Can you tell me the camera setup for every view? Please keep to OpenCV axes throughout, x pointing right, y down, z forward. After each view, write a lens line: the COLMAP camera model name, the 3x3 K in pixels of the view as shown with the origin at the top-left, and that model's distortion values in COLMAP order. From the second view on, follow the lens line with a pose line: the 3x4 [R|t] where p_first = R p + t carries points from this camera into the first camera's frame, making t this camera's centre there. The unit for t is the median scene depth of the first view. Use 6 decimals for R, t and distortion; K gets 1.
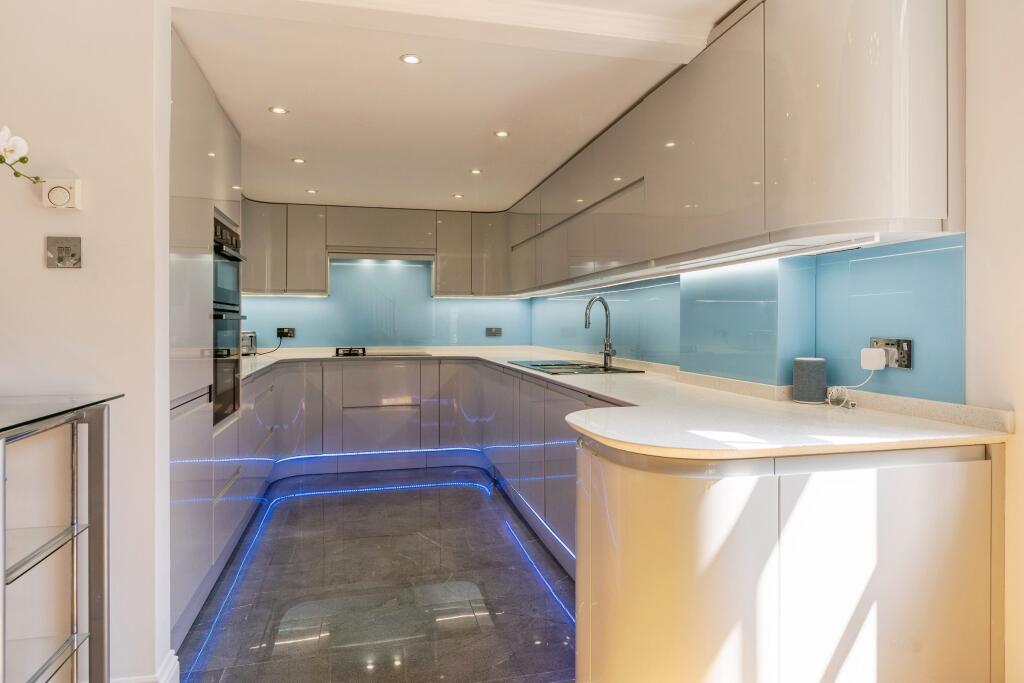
lens RADIAL K [[615.2, 0, 513.2], [0, 615.2, 331.3], [0, 0, 1]] dist [-0.002205, 0.000038]
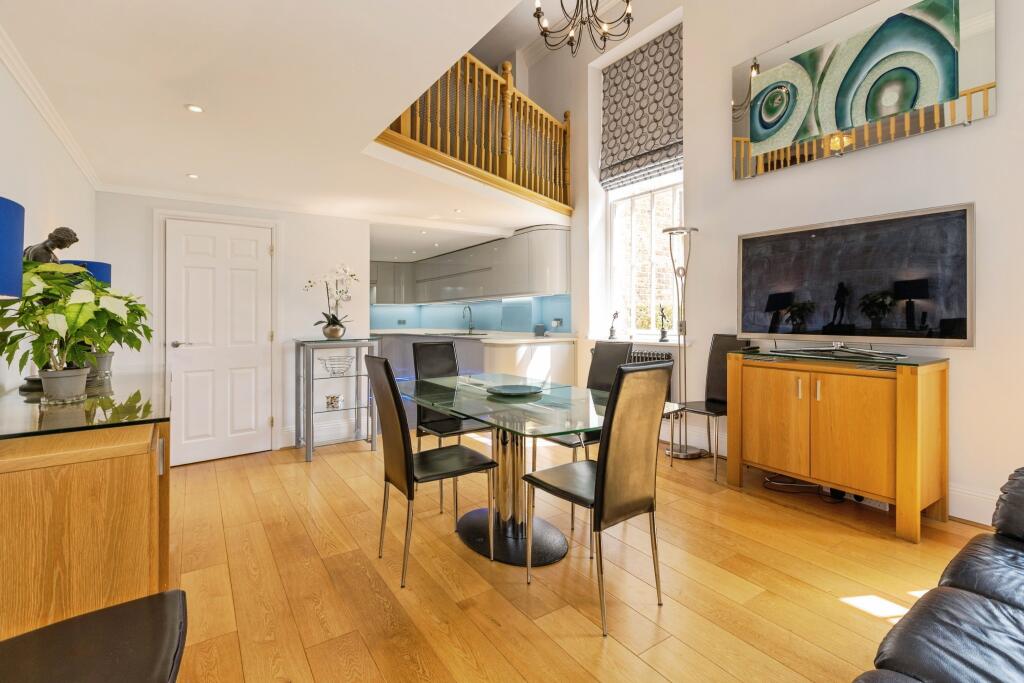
lens RADIAL K [[469.7, 0, 513.9], [0, 469.7, 321.9], [0, 0, 1]] dist [-0.001981, -0.000033]
pose [[0.938515, -0.006557, 0.345176, -0.578212], [0.010226, 0.999909, -0.008810, 0.046821], [-0.345087, 0.011798, 0.938497, -1.445610]]
